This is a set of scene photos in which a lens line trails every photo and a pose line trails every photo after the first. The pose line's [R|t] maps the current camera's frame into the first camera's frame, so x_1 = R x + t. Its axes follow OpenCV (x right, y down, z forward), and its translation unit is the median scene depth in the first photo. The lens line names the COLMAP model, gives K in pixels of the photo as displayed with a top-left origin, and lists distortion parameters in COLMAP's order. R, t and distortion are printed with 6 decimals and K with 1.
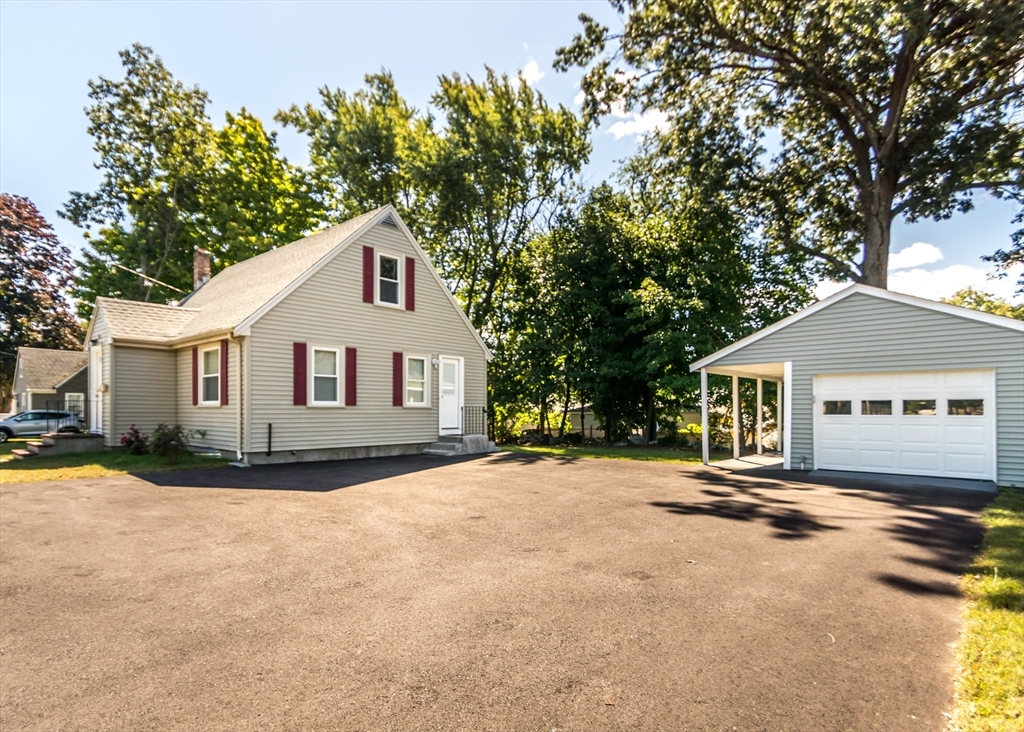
lens RADIAL K [[537.3, 0, 514.1], [0, 537.3, 403.1], [0, 0, 1]] dist [0.013785, -0.000431]
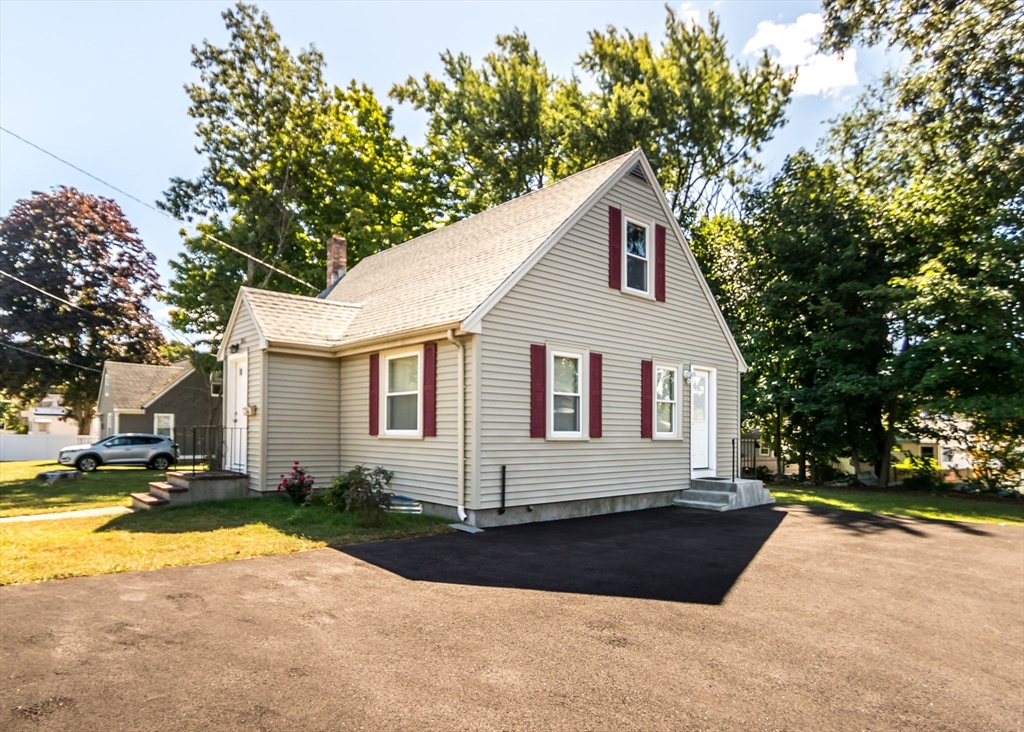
lens RADIAL K [[591.6, 0, 548.7], [0, 591.6, 417.6], [0, 0, 1]] dist [0.003878, 0.000487]
pose [[0.996987, 0.005297, -0.077394, -0.150679], [-0.006258, 0.999906, -0.012185, -0.005627], [0.077322, 0.012632, 0.996926, 0.120856]]
